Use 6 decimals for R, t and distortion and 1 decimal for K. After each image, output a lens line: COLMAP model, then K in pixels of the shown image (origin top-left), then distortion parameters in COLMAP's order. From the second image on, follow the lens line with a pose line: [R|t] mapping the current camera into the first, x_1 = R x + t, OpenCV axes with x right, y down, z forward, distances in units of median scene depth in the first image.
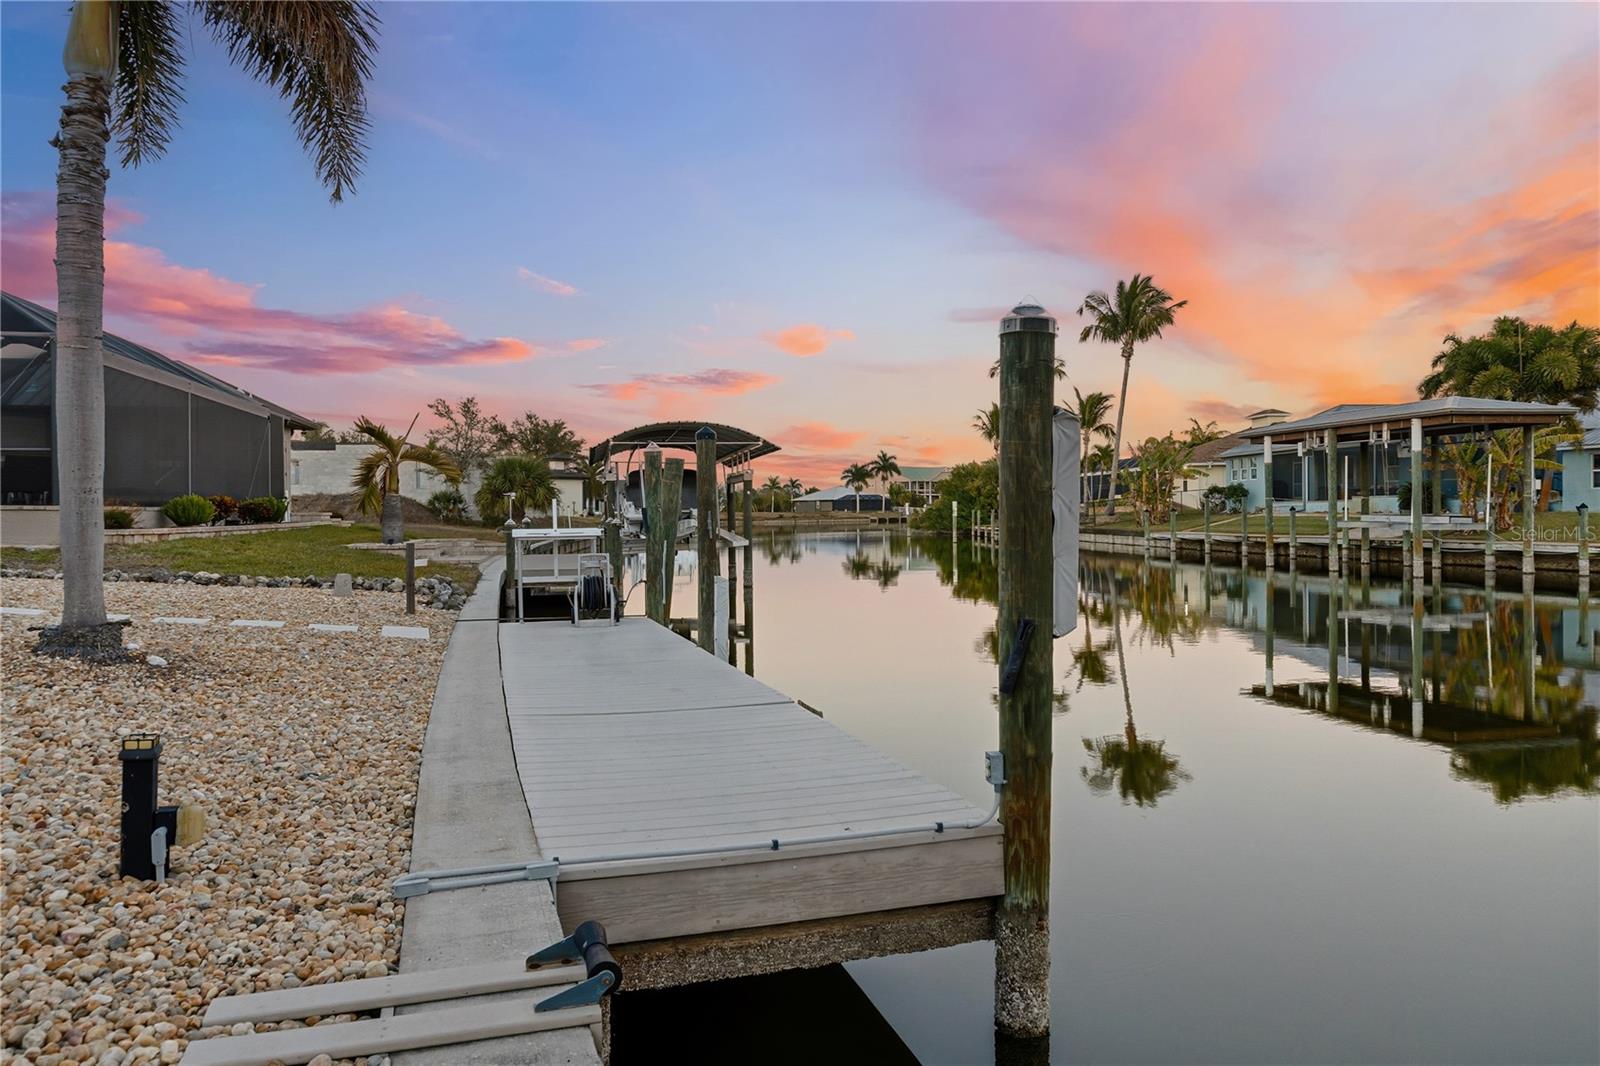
lens RADIAL K [[1090.2, 0, 807.9], [0, 1090.2, 542.2], [0, 0, 1]] dist [-0.031559, -0.001004]
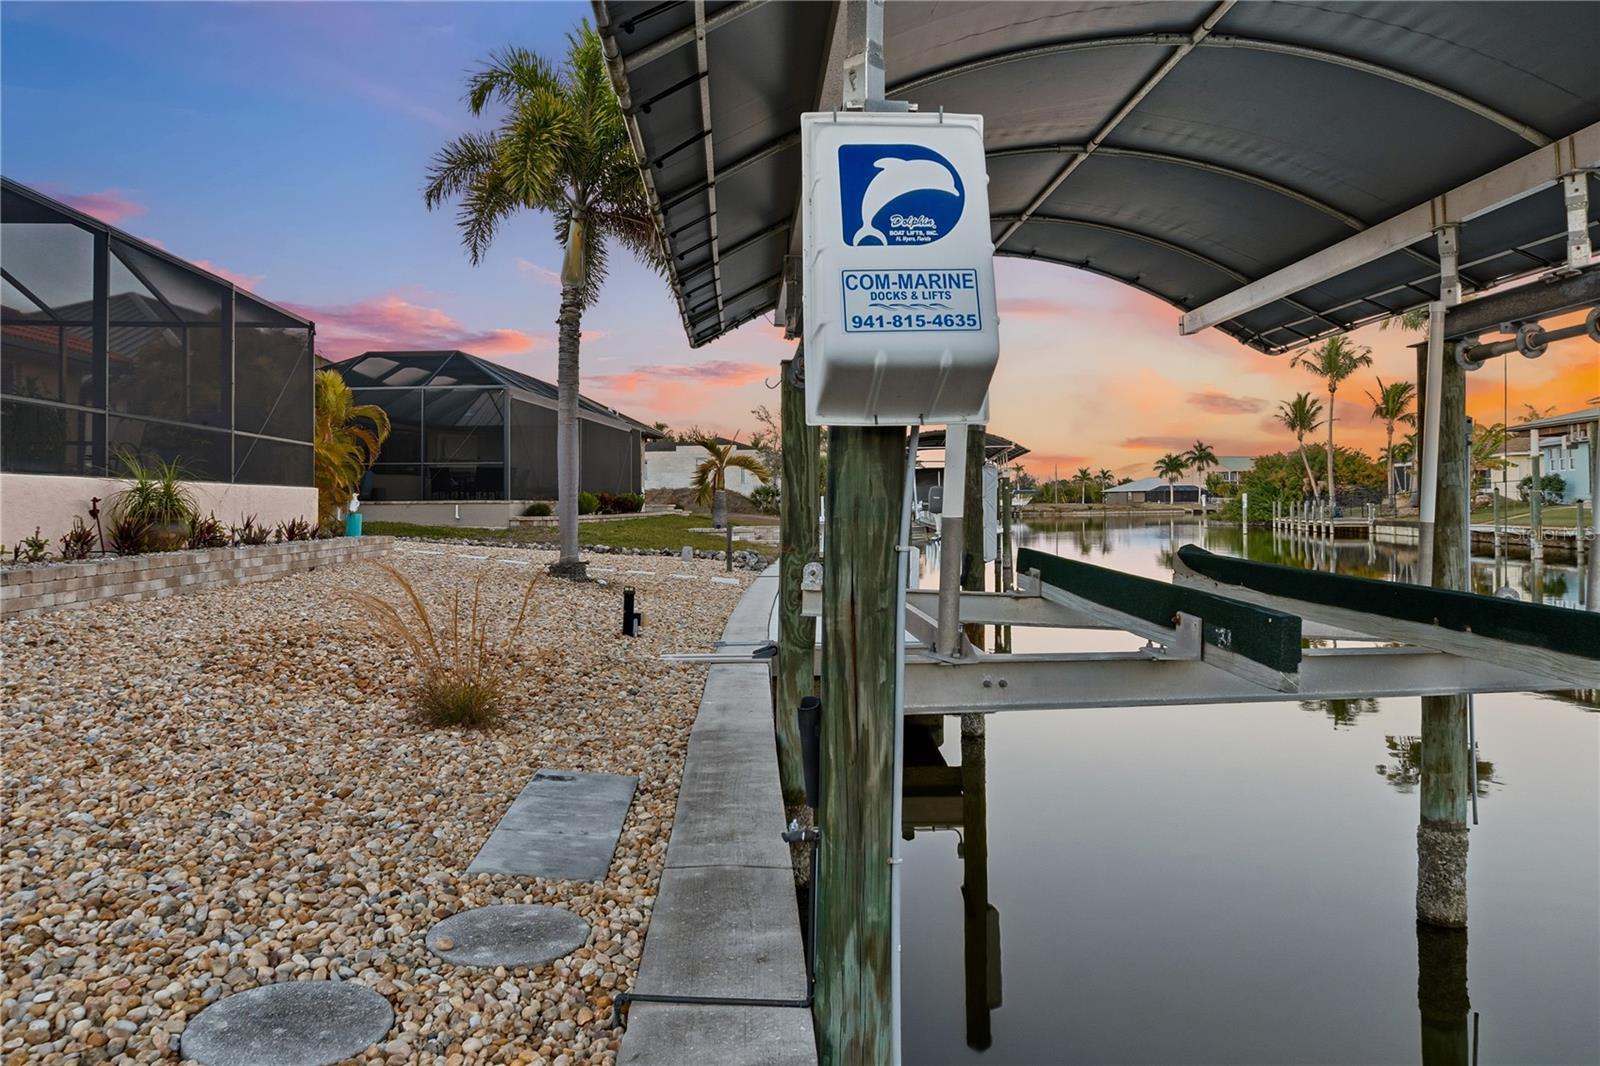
lens RADIAL K [[1090.2, 0, 805.0], [0, 1090.2, 513.9], [0, 0, 1]] dist [-0.031559, -0.001004]
pose [[0.958249, 0.002914, -0.285919, 0.038720], [-0.008013, 0.999829, -0.016666, 0.001943], [0.285821, 0.018261, 0.958109, -0.097643]]
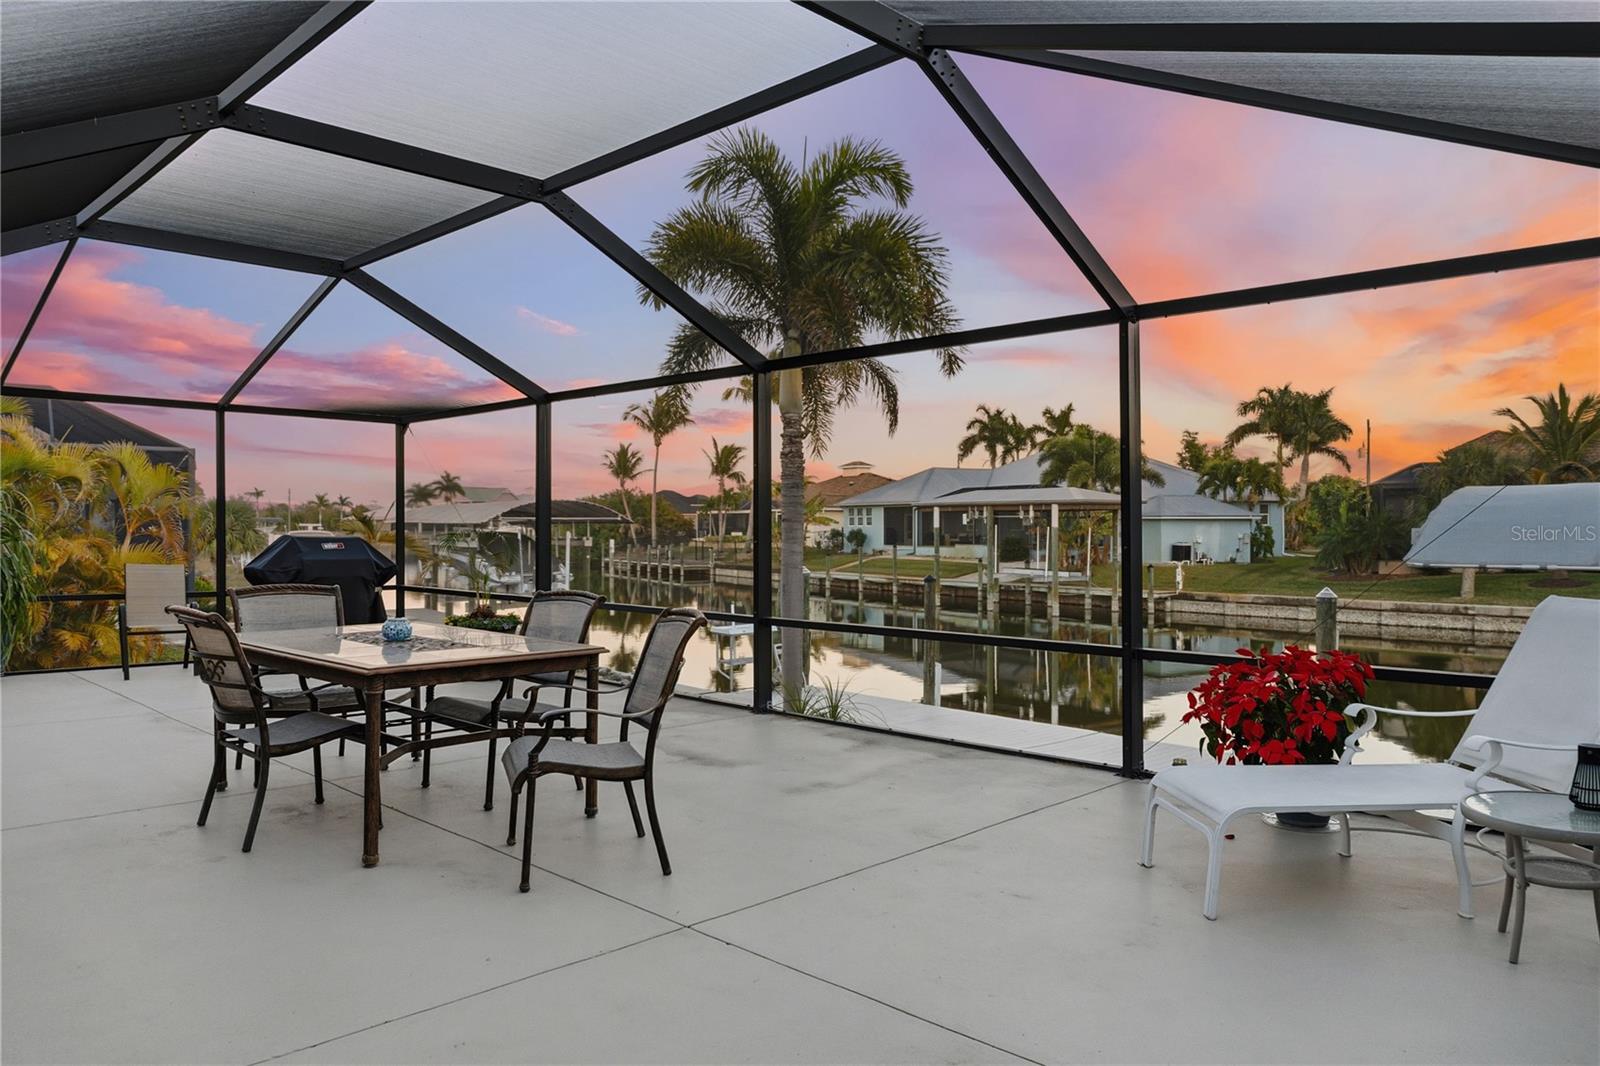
lens RADIAL K [[1090.2, 0, 808.7], [0, 1090.2, 523.5], [0, 0, 1]] dist [-0.031559, -0.001004]
pose [[0.908034, 0.015789, 0.418598, -0.175523], [-0.002315, 0.999463, -0.032677, -0.022175], [-0.418889, 0.028703, 0.907584, -0.087249]]
